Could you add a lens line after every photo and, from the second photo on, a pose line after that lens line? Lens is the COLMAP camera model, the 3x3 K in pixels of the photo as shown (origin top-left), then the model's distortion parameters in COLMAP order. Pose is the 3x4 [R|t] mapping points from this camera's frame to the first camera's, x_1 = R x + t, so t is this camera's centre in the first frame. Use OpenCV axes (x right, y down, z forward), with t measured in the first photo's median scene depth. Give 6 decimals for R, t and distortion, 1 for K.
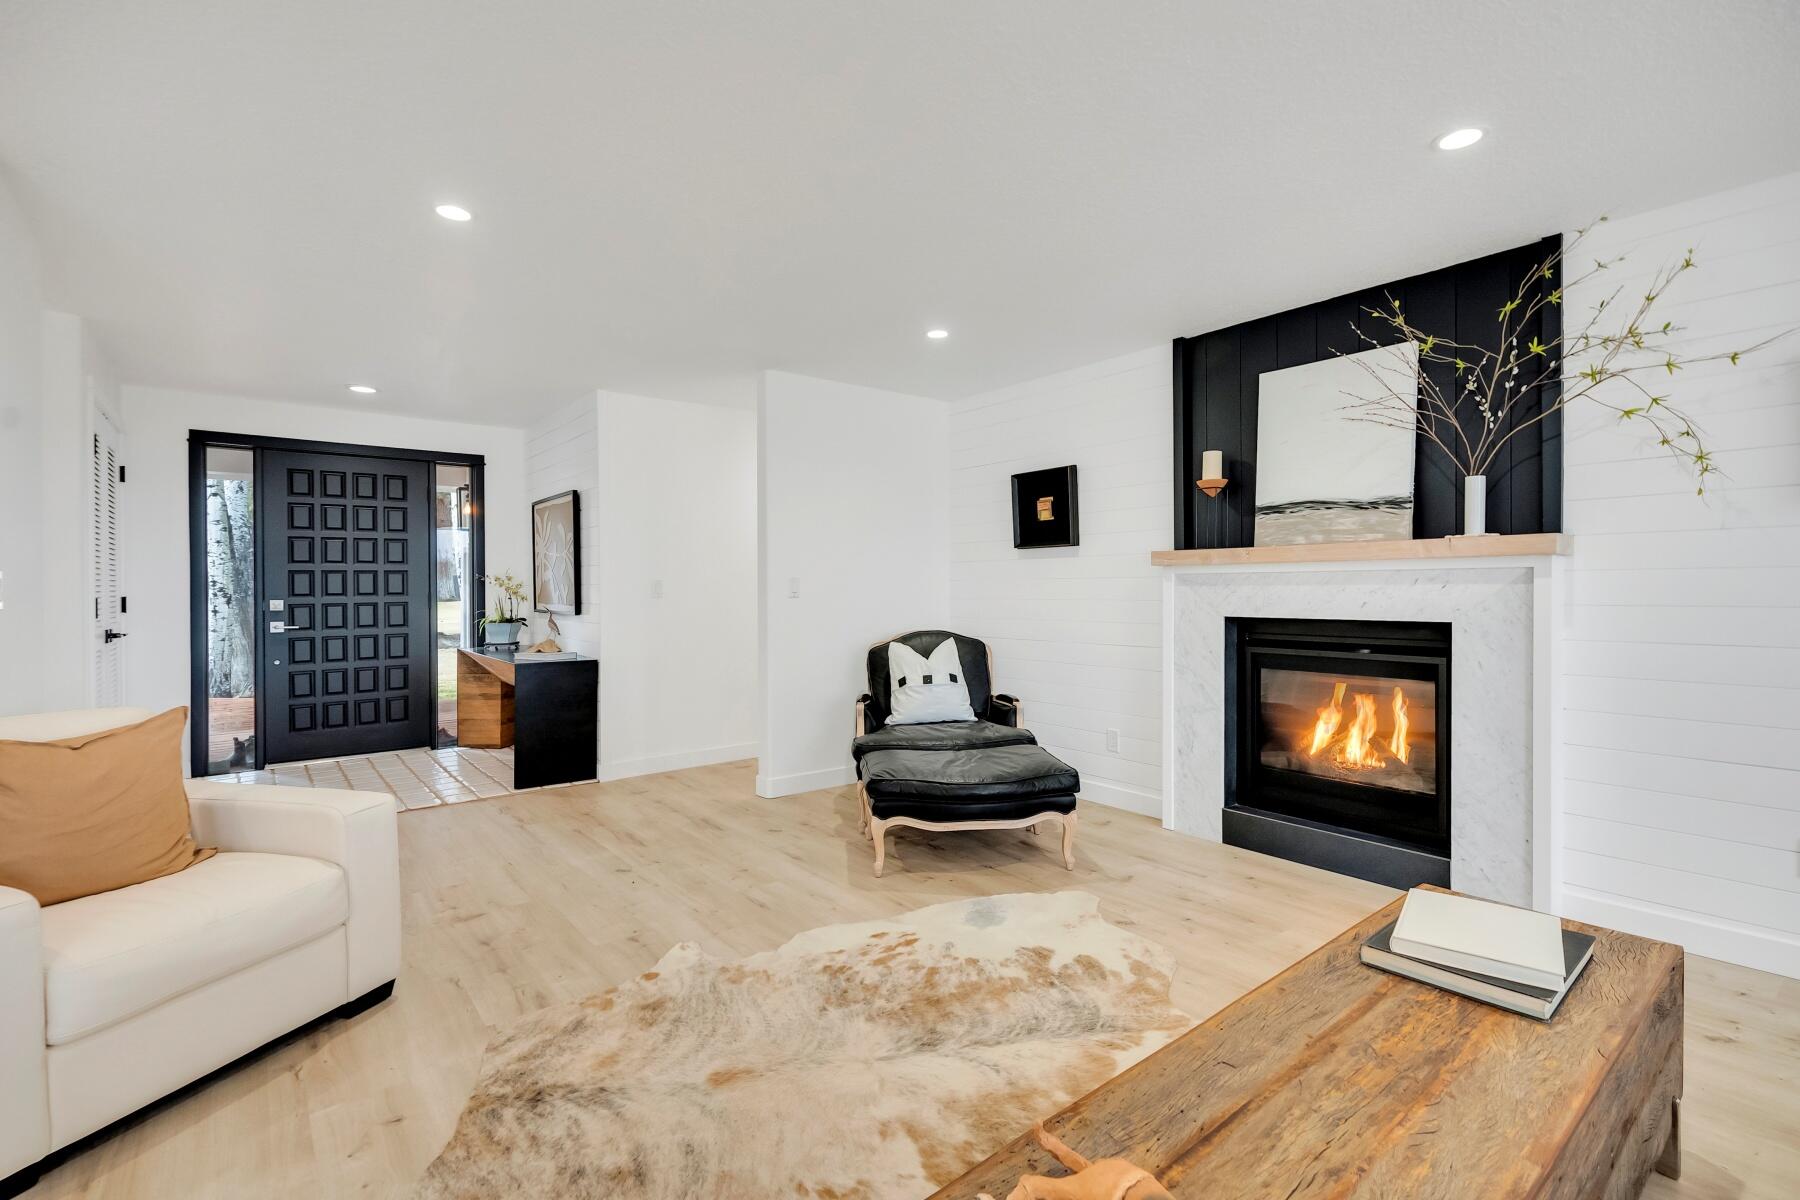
lens RADIAL K [[825.7, 0, 902.5], [0, 825.7, 594.0], [0, 0, 1]] dist [0.003595, -0.000660]
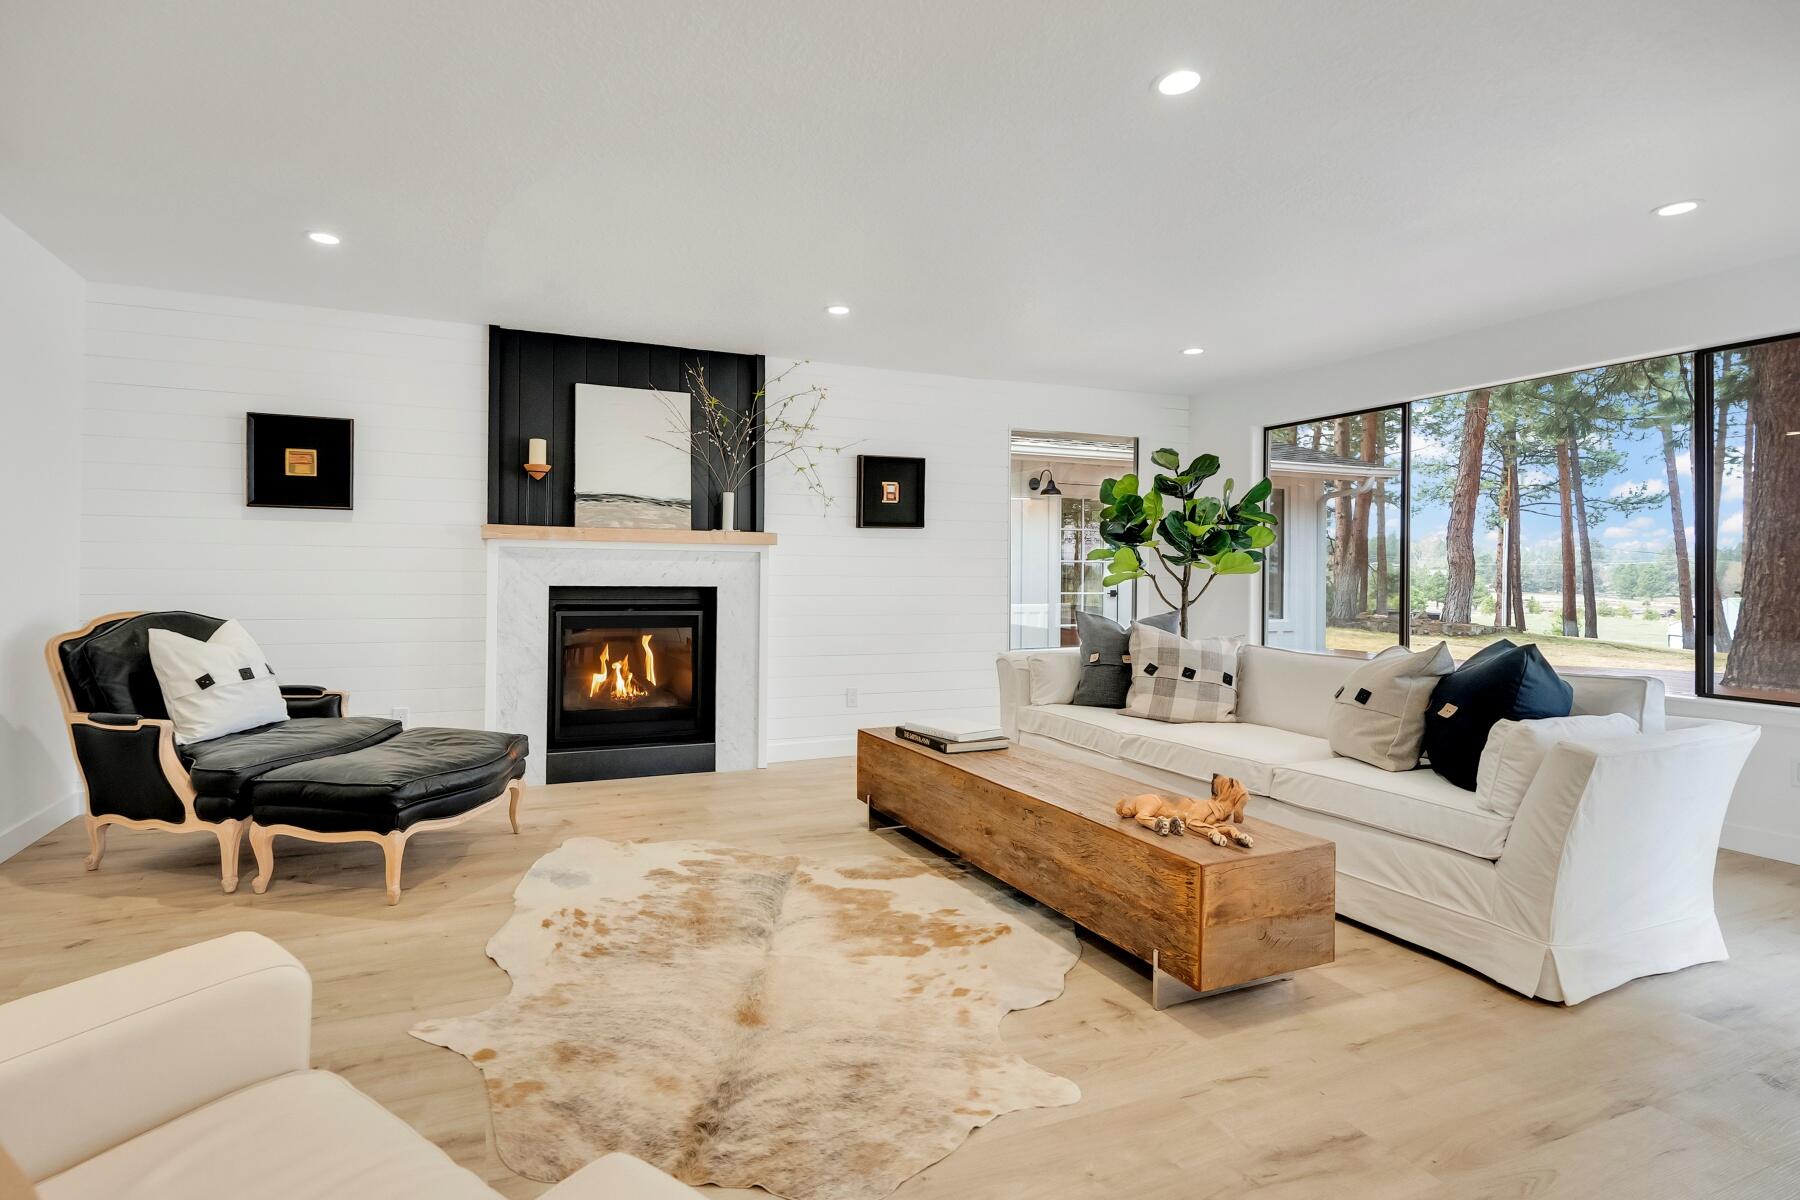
lens RADIAL K [[858.8, 0, 805.5], [0, 858.8, 562.4], [0, 0, 1]] dist [-0.012773, -0.000650]
pose [[0.272998, 0.019993, 0.961807, -0.788604], [-0.005082, 0.999800, -0.019340, 0.019145], [-0.962001, 0.000392, 0.273045, 0.402426]]
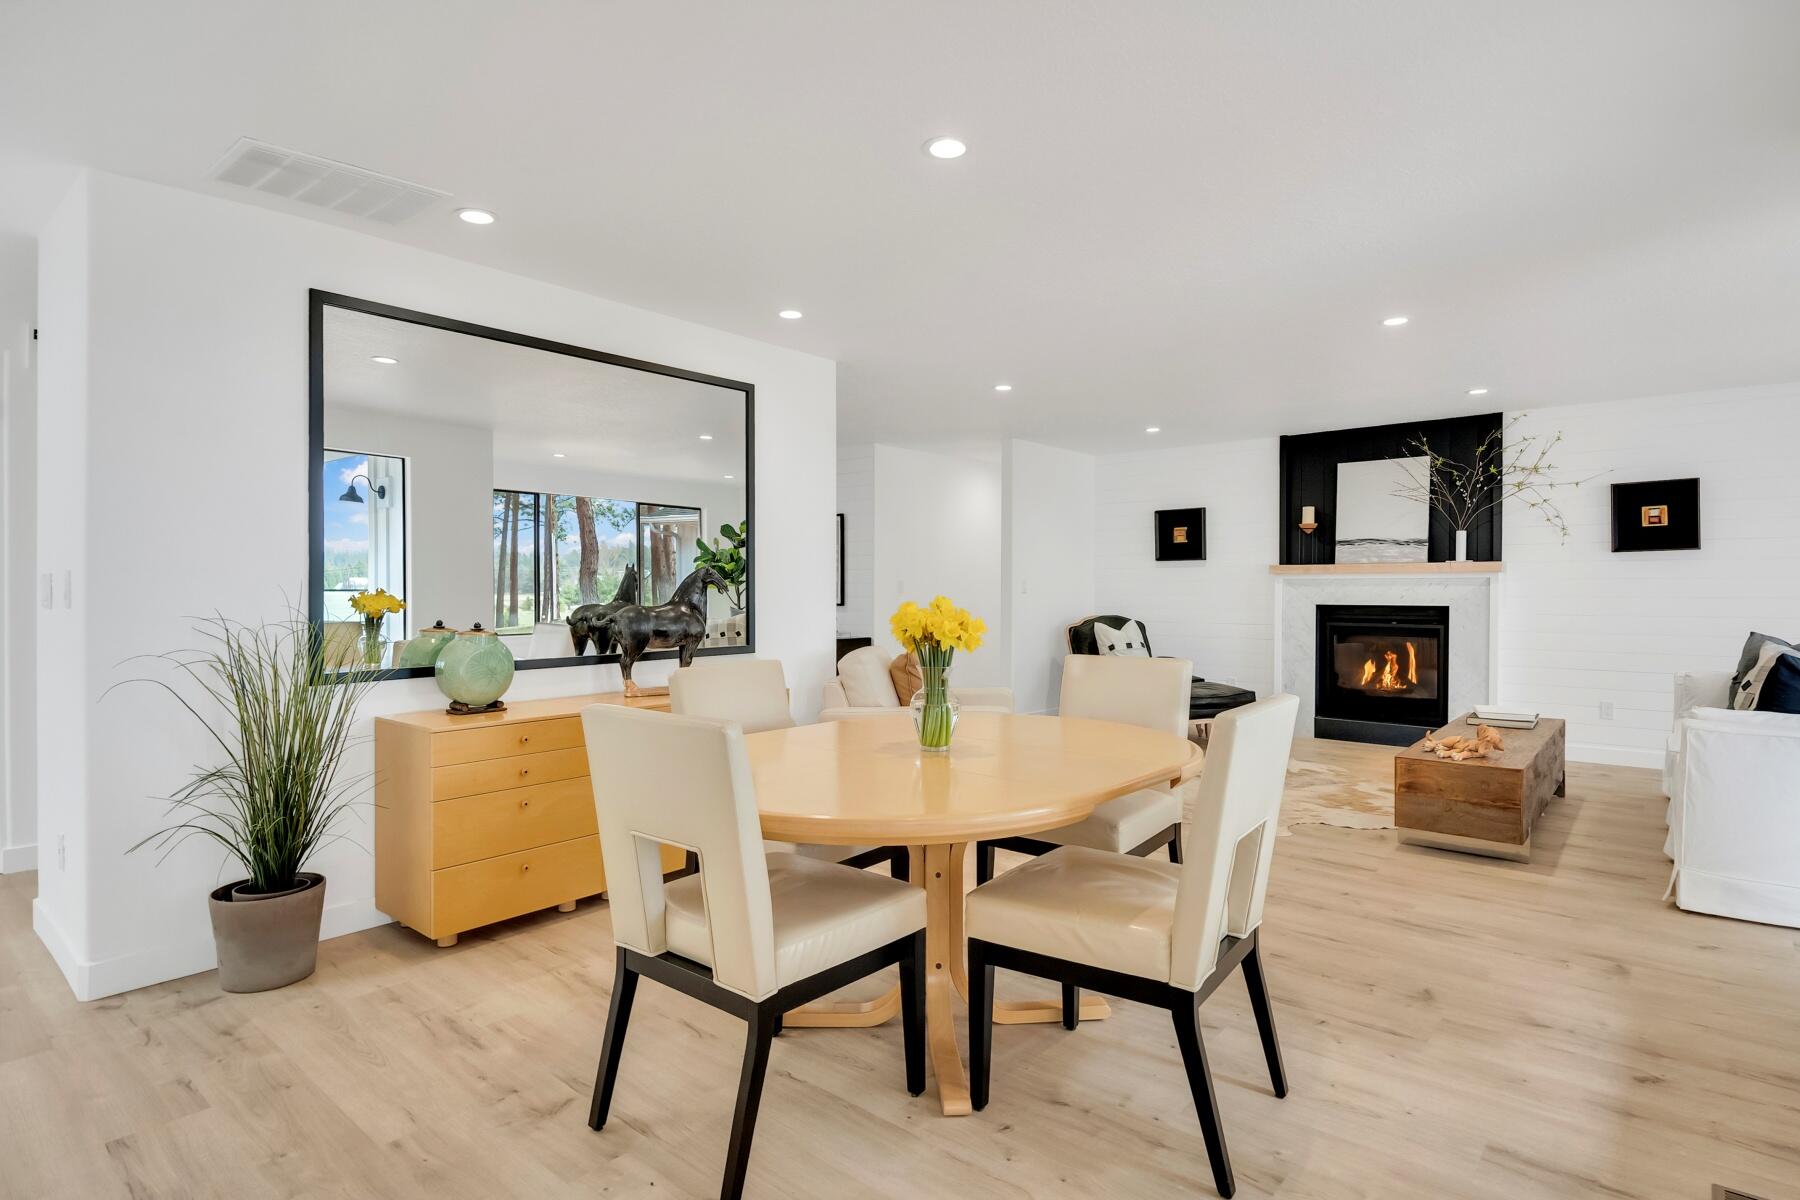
lens RADIAL K [[944.3, 0, 917.6], [0, 944.3, 600.6], [0, 0, 1]] dist [0.028163, -0.016492]
pose [[0.980022, 0.002903, 0.198869, -0.966341], [-0.003763, 0.999985, 0.003948, 0.017478], [-0.198855, -0.004618, 0.980018, -0.903511]]
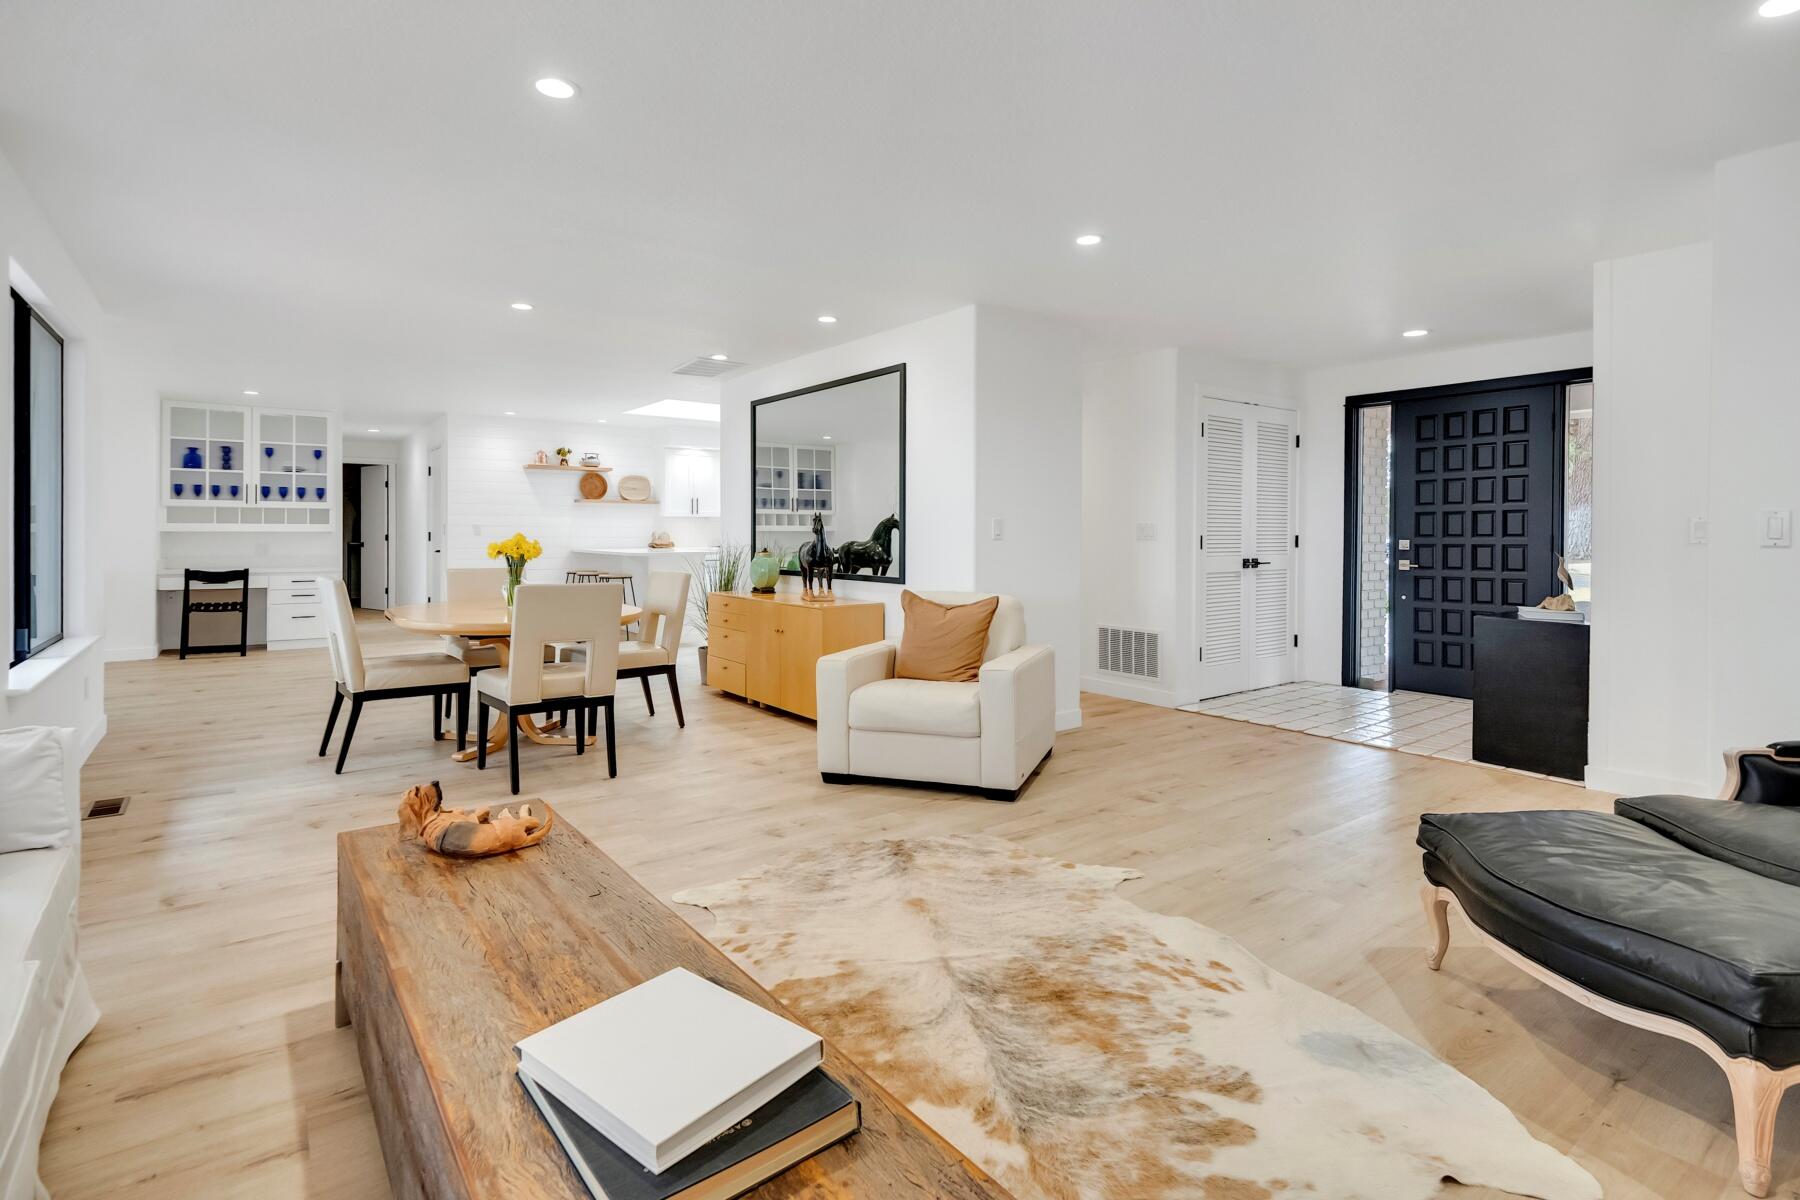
lens RADIAL K [[858.8, 0, 862.8], [0, 858.8, 553.7], [0, 0, 1]] dist [-0.012773, -0.000650]
pose [[-0.056411, 0.029338, -0.997977, 0.705745], [-0.009608, 0.999506, 0.029926, -0.001918], [0.998361, 0.011276, -0.056101, 0.621829]]
